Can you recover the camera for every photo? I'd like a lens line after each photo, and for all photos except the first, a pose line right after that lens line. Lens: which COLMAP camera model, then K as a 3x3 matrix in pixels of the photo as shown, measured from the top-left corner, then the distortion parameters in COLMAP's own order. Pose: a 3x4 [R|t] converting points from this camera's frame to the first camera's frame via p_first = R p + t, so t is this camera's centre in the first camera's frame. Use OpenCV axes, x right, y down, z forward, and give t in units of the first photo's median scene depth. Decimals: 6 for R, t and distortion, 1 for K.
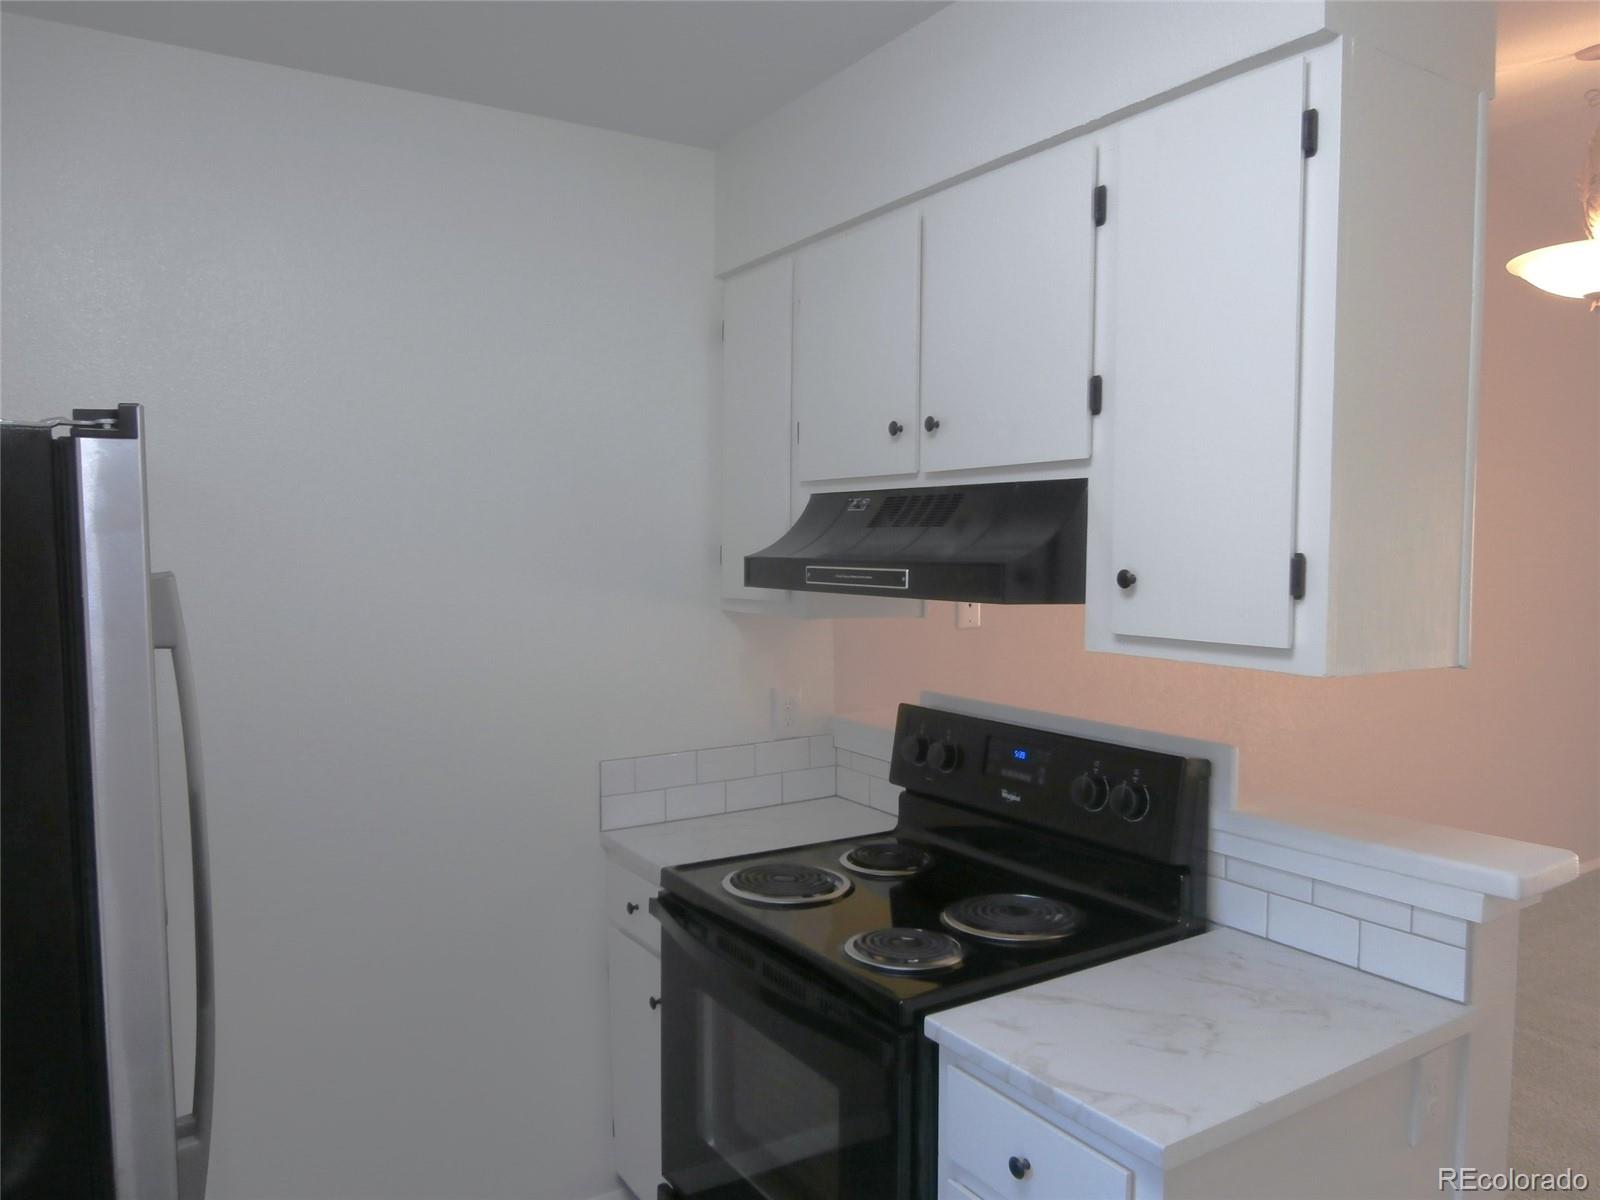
lens RADIAL K [[1137.3, 0, 773.5], [0, 1137.3, 632.1], [0, 0, 1]] dist [-0.018679, 0.017688]
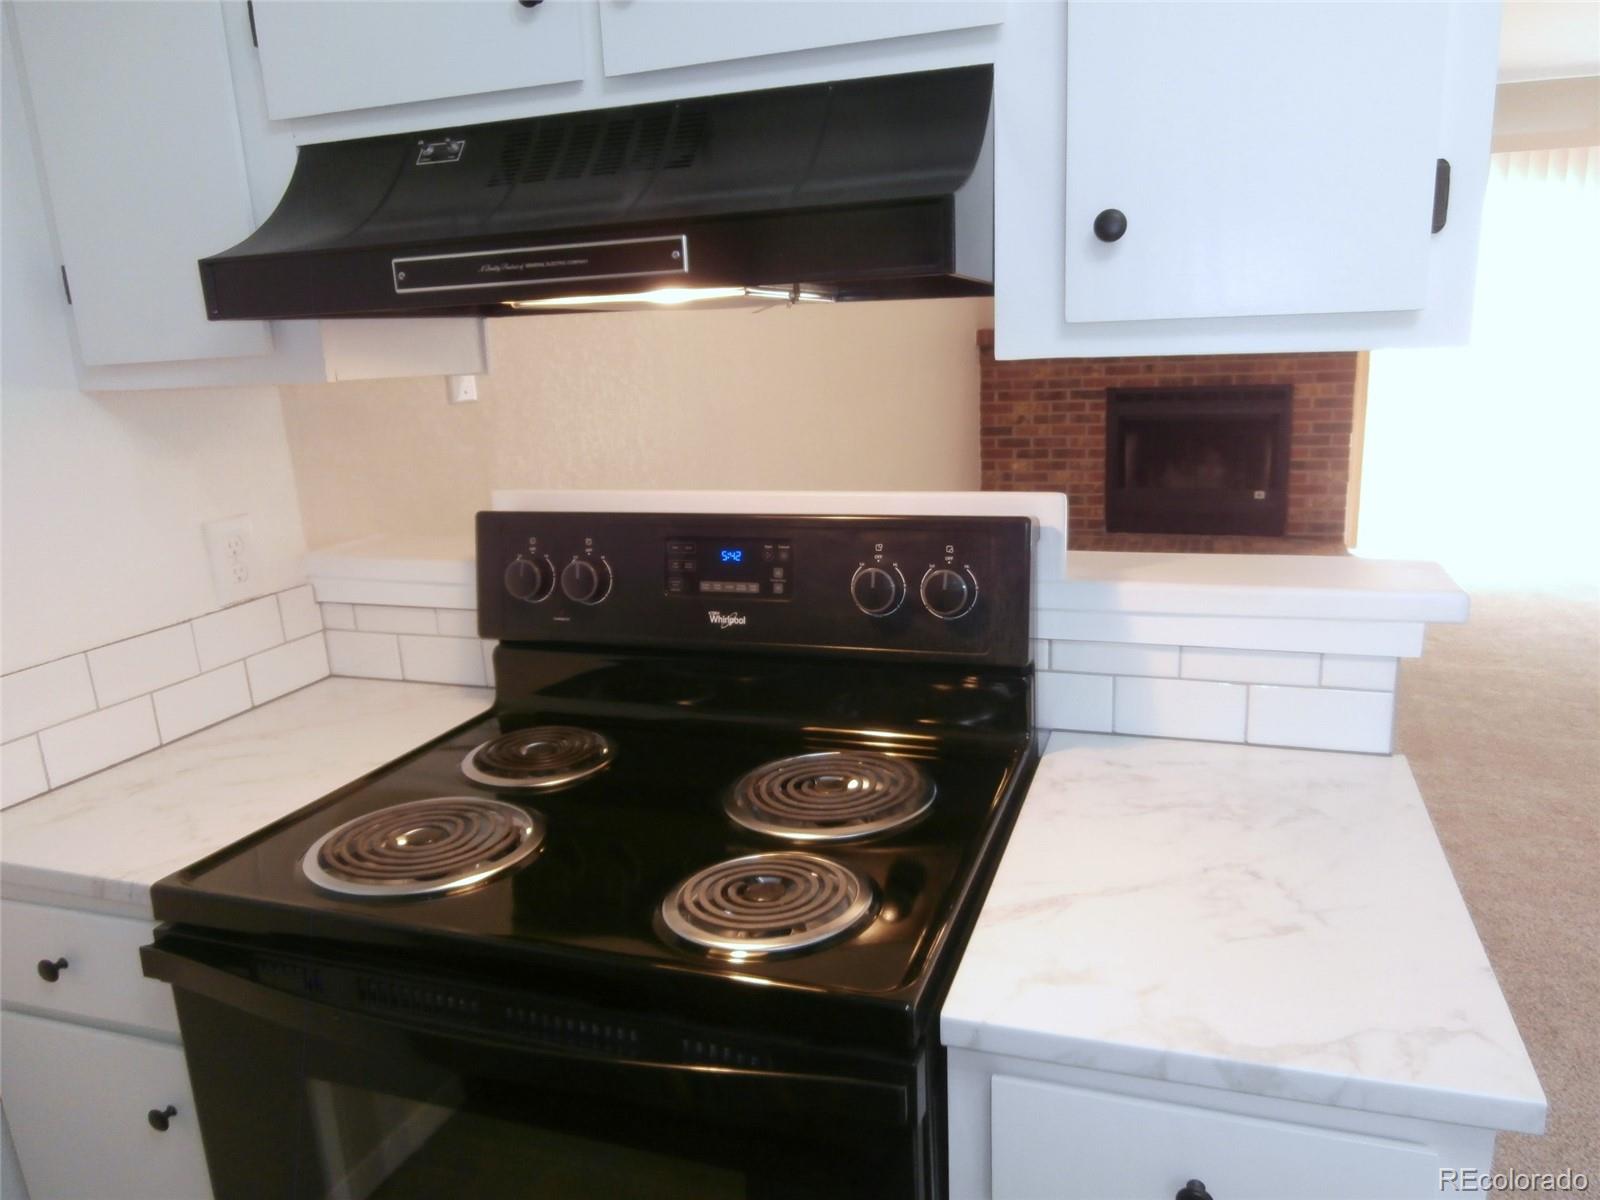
lens RADIAL K [[1137.3, 0, 820.5], [0, 1137.3, 621.2], [0, 0, 1]] dist [-0.018679, 0.017688]
pose [[0.768970, -0.190063, 0.610378, -0.176399], [0.091666, 0.977697, 0.188958, 0.024851], [-0.632679, -0.089352, 0.769242, 0.484625]]
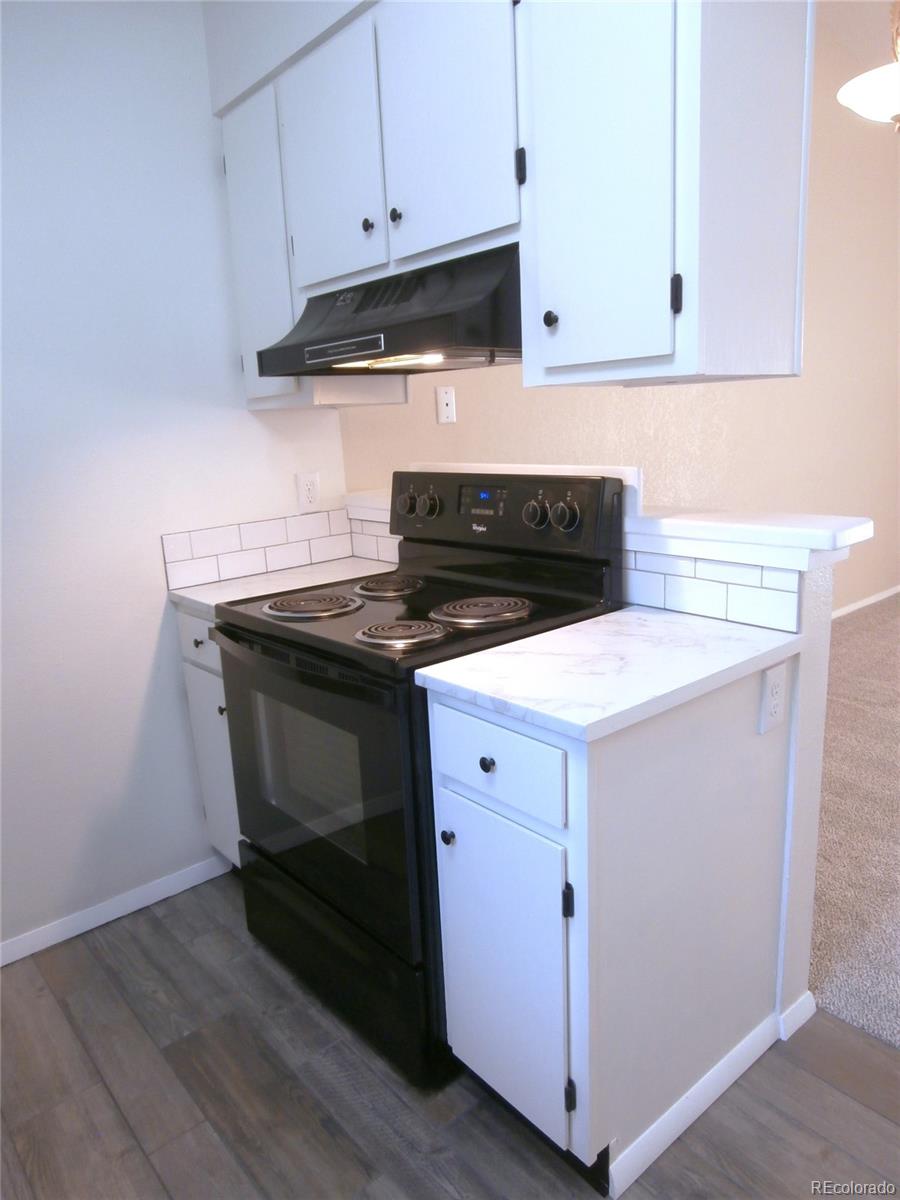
lens RADIAL K [[853.0, 0, 441.9], [0, 853.0, 642.3], [0, 0, 1]] dist [-0.018679, 0.017688]
pose [[0.987901, -0.084949, 0.129747, 0.029686], [0.059934, 0.980760, 0.185789, 0.096103], [-0.143033, -0.175765, 0.973986, 0.024265]]
